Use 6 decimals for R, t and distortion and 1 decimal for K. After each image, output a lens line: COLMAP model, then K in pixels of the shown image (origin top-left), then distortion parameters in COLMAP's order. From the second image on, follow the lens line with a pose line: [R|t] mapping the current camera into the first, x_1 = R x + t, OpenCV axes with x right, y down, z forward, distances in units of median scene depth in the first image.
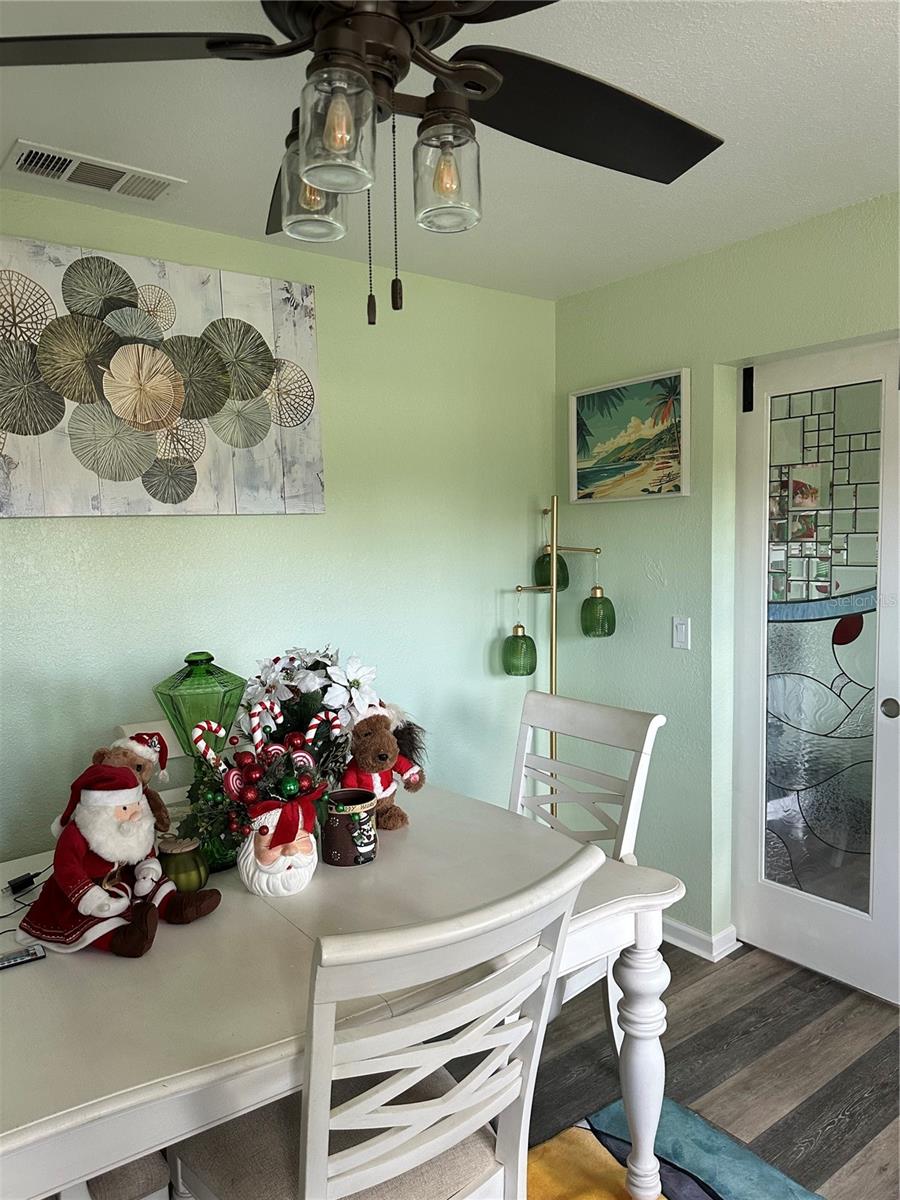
lens RADIAL K [[878.2, 0, 450.0], [0, 878.2, 600.0], [0, 0, 1]] dist [0.090656, -0.086339]
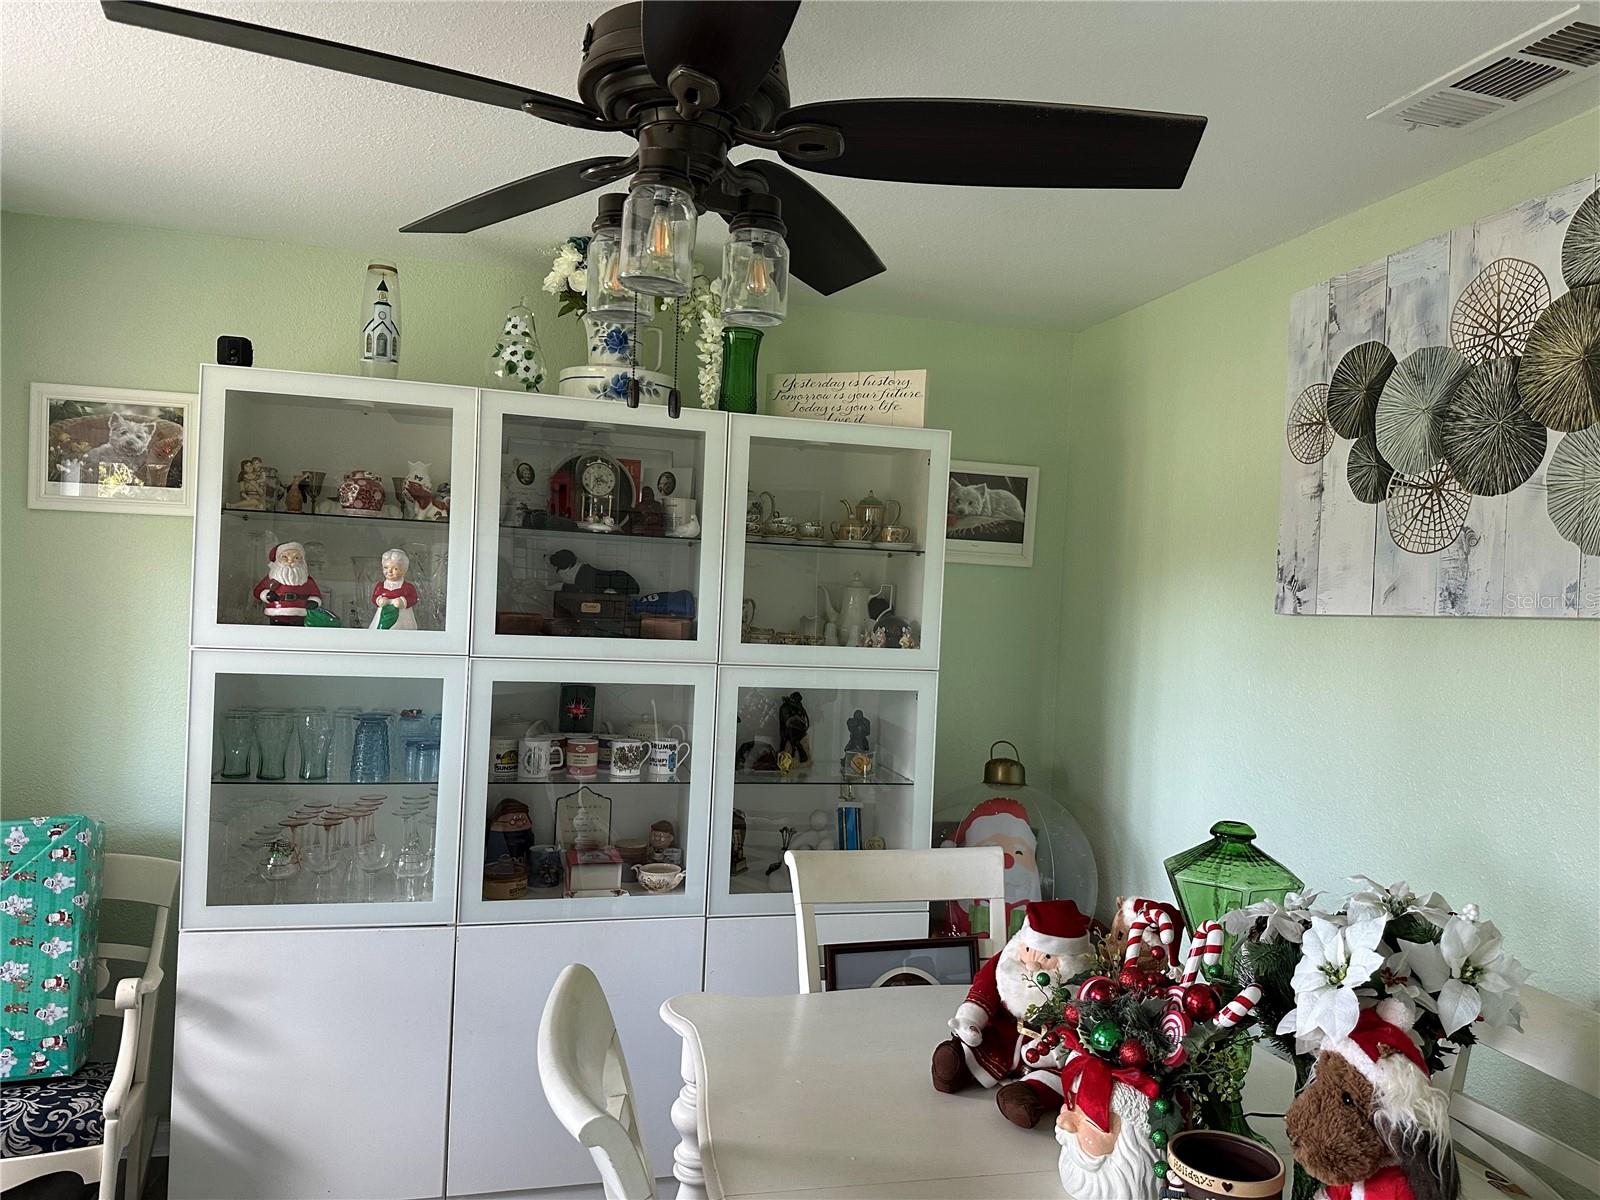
lens RADIAL K [[1171.0, 0, 801.7], [0, 1171.0, 605.4], [0, 0, 1]] dist [0.090656, -0.086339]
pose [[-0.365175, 0.003199, -0.930933, 0.497970], [-0.110201, 0.992814, 0.046640, -0.080025], [0.924393, 0.119621, -0.362198, 0.780862]]
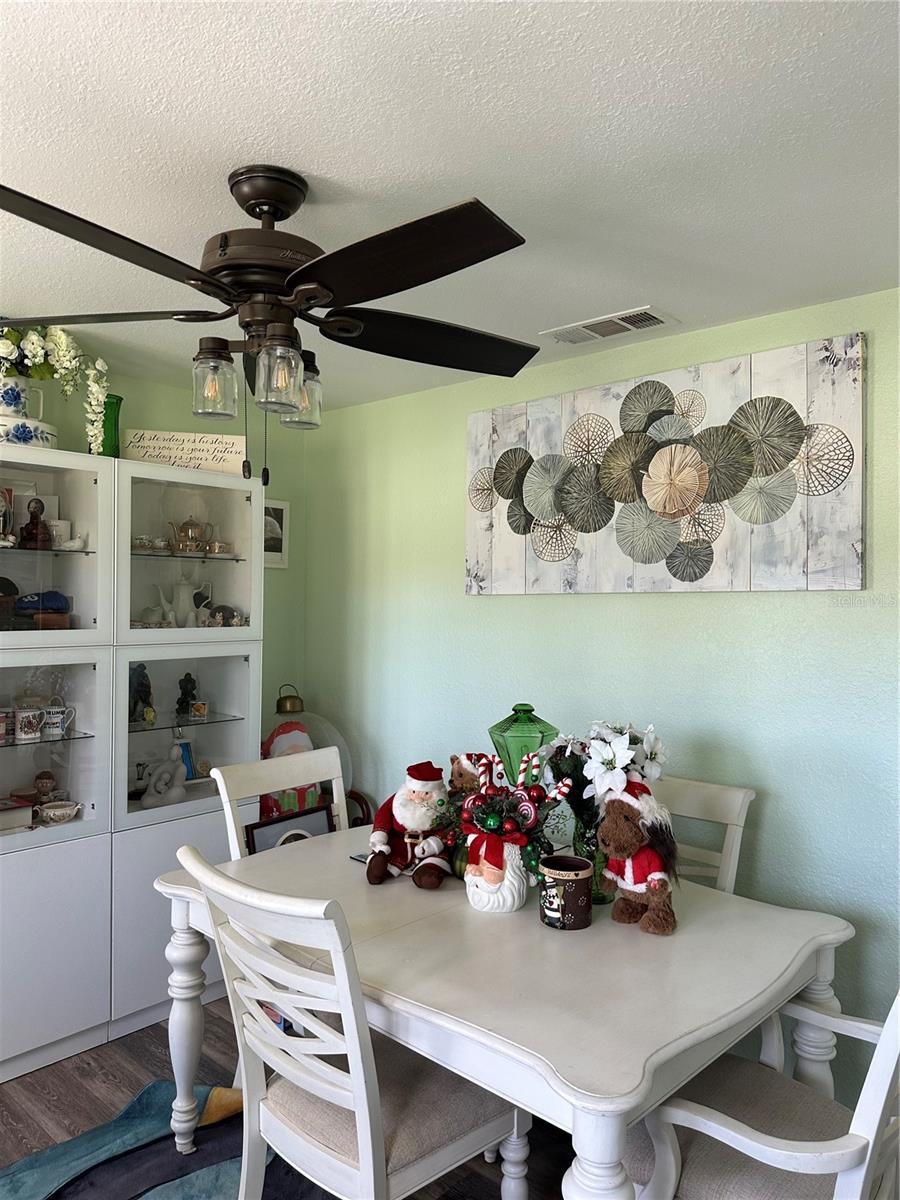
lens RADIAL K [[884.8, 0, 450.0], [0, 884.8, 600.0], [0, 0, 1]] dist [0.305952, -0.569251]
pose [[0.206432, 0.017636, -0.978302, 0.725641], [-0.088066, 0.996114, -0.000626, -0.059177], [0.974490, 0.086284, 0.207183, 0.481682]]
